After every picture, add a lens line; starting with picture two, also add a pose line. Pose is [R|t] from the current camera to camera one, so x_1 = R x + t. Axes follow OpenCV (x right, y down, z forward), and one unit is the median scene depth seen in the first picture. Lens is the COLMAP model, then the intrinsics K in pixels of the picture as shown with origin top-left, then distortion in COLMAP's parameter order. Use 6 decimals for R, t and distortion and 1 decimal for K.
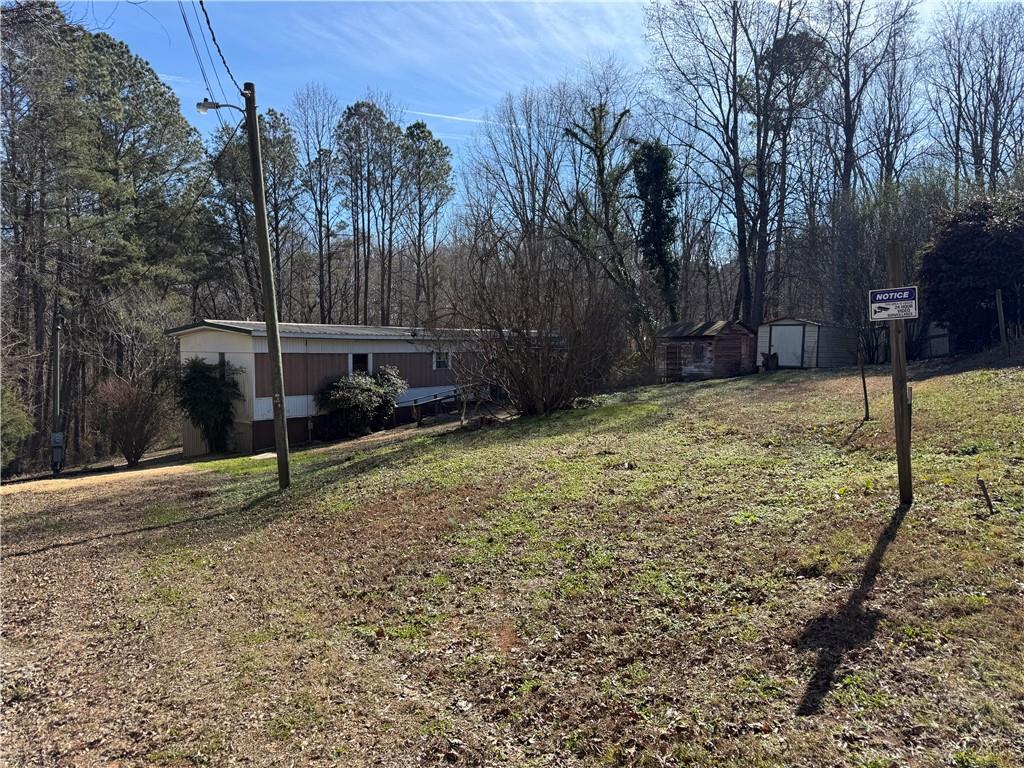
lens RADIAL K [[706.0, 0, 512.0], [0, 706.0, 384.0], [0, 0, 1]] dist [0.062565, -0.080626]
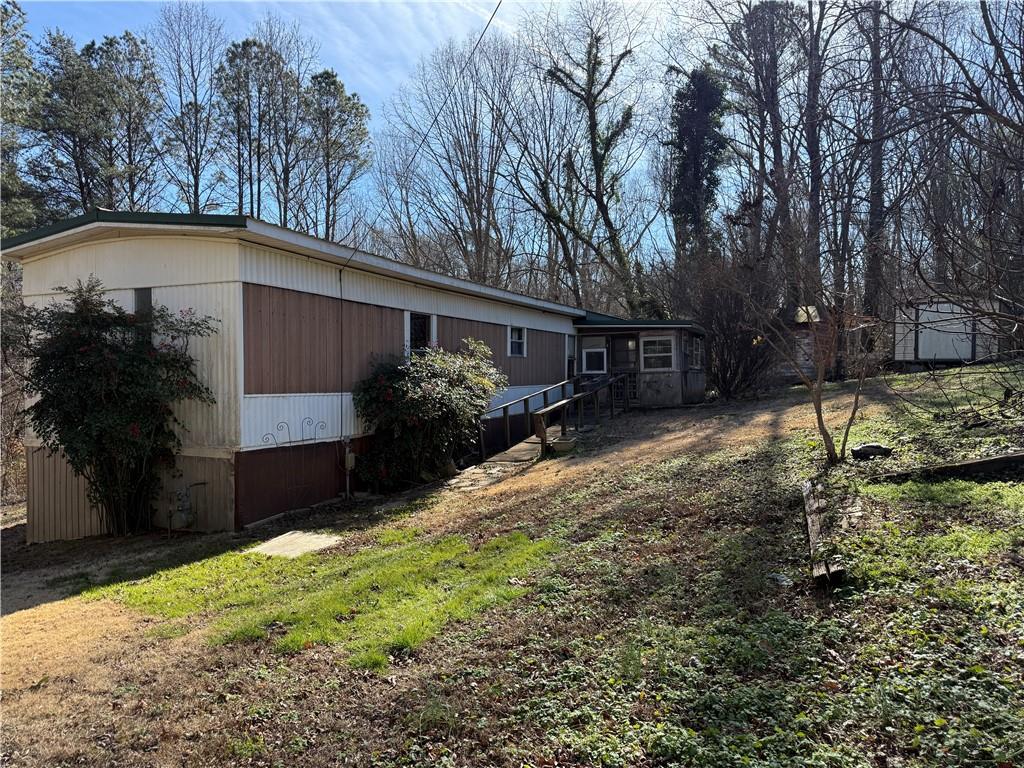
lens RADIAL K [[705.4, 0, 514.1], [0, 705.4, 405.4], [0, 0, 1]] dist [0.052374, -0.092541]
pose [[0.977526, -0.013619, 0.210376, -0.200891], [0.015860, 0.999834, -0.008972, 0.021617], [-0.210219, 0.012107, 0.977579, 0.393018]]
